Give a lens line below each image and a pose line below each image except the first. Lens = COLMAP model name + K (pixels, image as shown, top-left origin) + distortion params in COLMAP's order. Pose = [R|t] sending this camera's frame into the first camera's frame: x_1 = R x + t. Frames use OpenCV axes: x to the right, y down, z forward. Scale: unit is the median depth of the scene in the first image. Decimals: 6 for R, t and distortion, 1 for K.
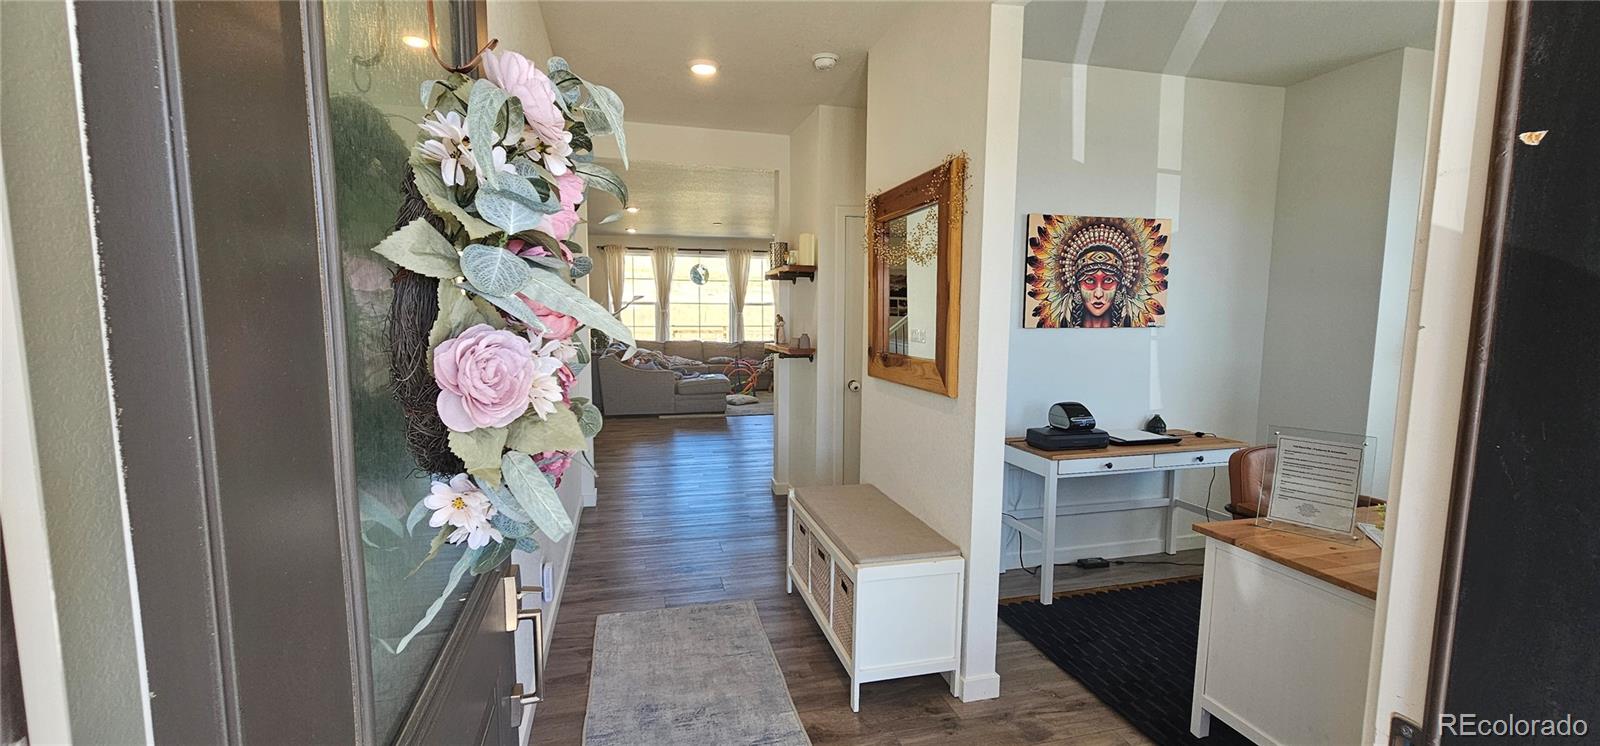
lens RADIAL K [[646.1, 0, 809.2], [0, 646.1, 378.2], [0, 0, 1]] dist [0.006849, -0.003034]
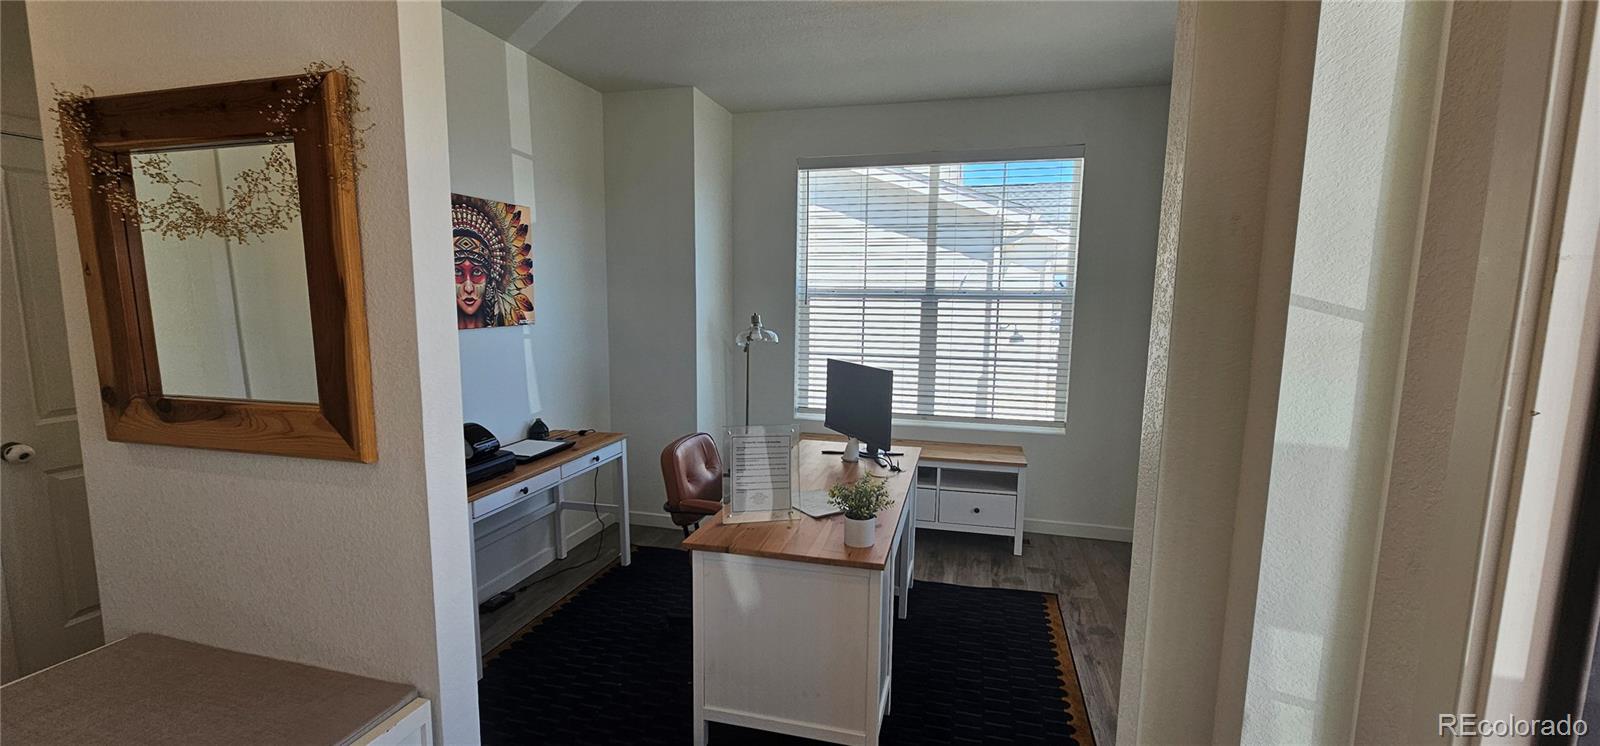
lens RADIAL K [[646.1, 0, 793.1], [0, 646.1, 378.9], [0, 0, 1]] dist [0.006849, -0.003034]
pose [[0.506713, -0.109113, 0.855182, -0.066312], [0.082547, 0.993541, 0.077855, -0.044113], [-0.858154, 0.031143, 0.512447, 0.215868]]
